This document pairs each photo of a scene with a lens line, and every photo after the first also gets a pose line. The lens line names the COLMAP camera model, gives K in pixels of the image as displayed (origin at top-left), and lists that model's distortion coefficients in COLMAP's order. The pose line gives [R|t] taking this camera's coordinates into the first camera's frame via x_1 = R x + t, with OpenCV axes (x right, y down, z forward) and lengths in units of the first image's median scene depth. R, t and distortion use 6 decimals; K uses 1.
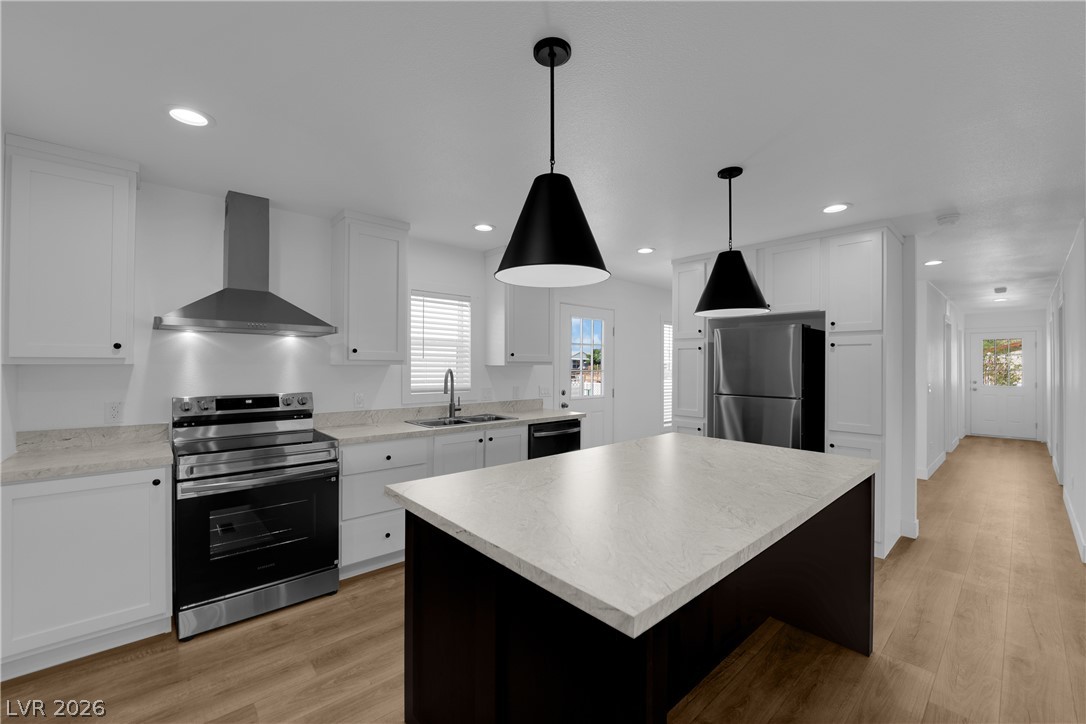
lens RADIAL K [[439.7, 0, 542.4], [0, 439.7, 361.1], [0, 0, 1]] dist [-0.013912, 0.000135]
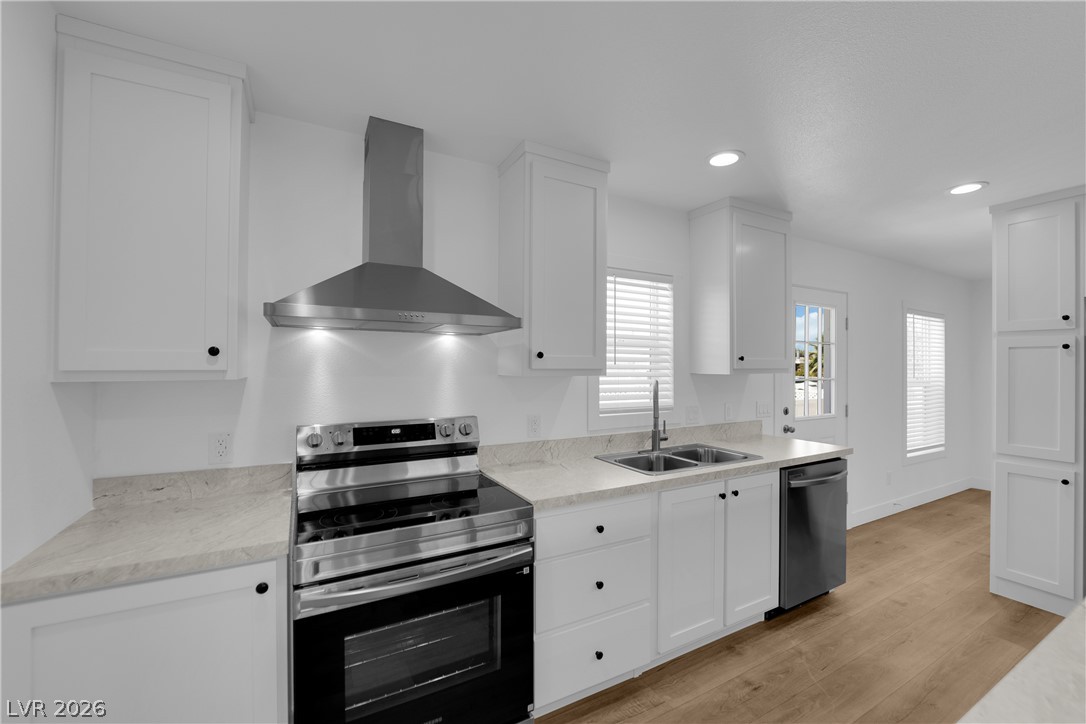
lens RADIAL K [[439.7, 0, 542.8], [0, 439.7, 360.9], [0, 0, 1]] dist [-0.013912, 0.000135]
pose [[0.973302, -0.002449, -0.229515, -0.272862], [0.002217, 0.999997, -0.001267, -0.014023], [0.229517, 0.000724, 0.973304, 0.362772]]
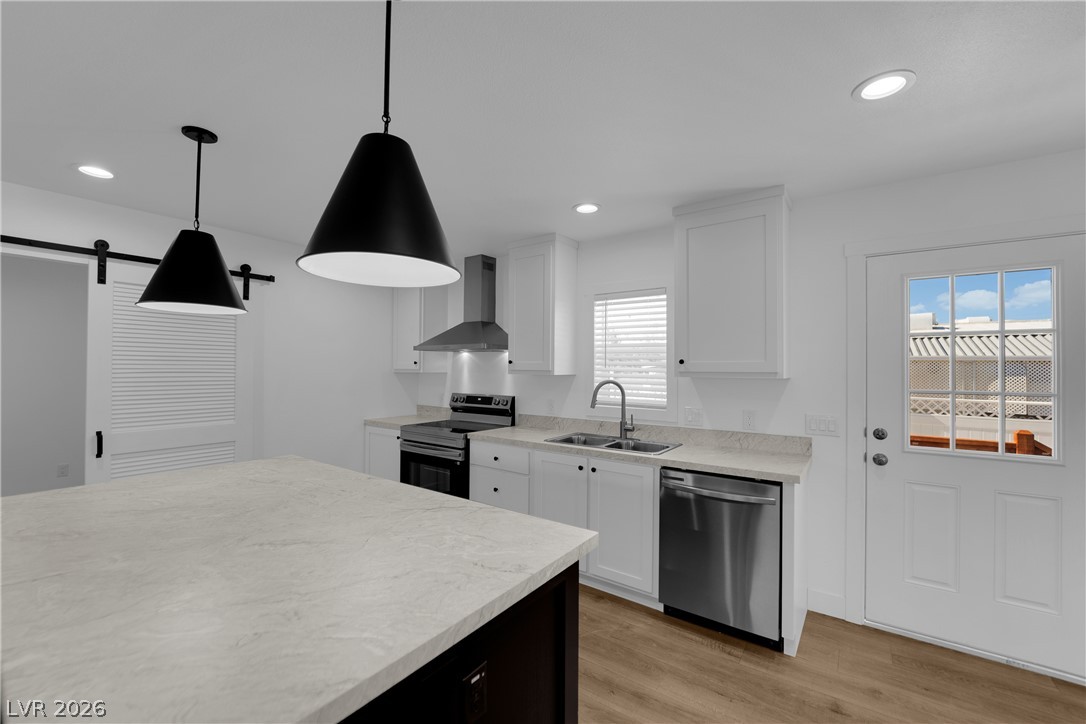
lens RADIAL K [[439.7, 0, 544.9], [0, 439.7, 360.4], [0, 0, 1]] dist [-0.013912, 0.000135]
pose [[0.216542, -0.018240, -0.976103, 0.721764], [0.003154, 0.999833, -0.017984, -0.006382], [0.976268, 0.000816, 0.216563, 0.835054]]
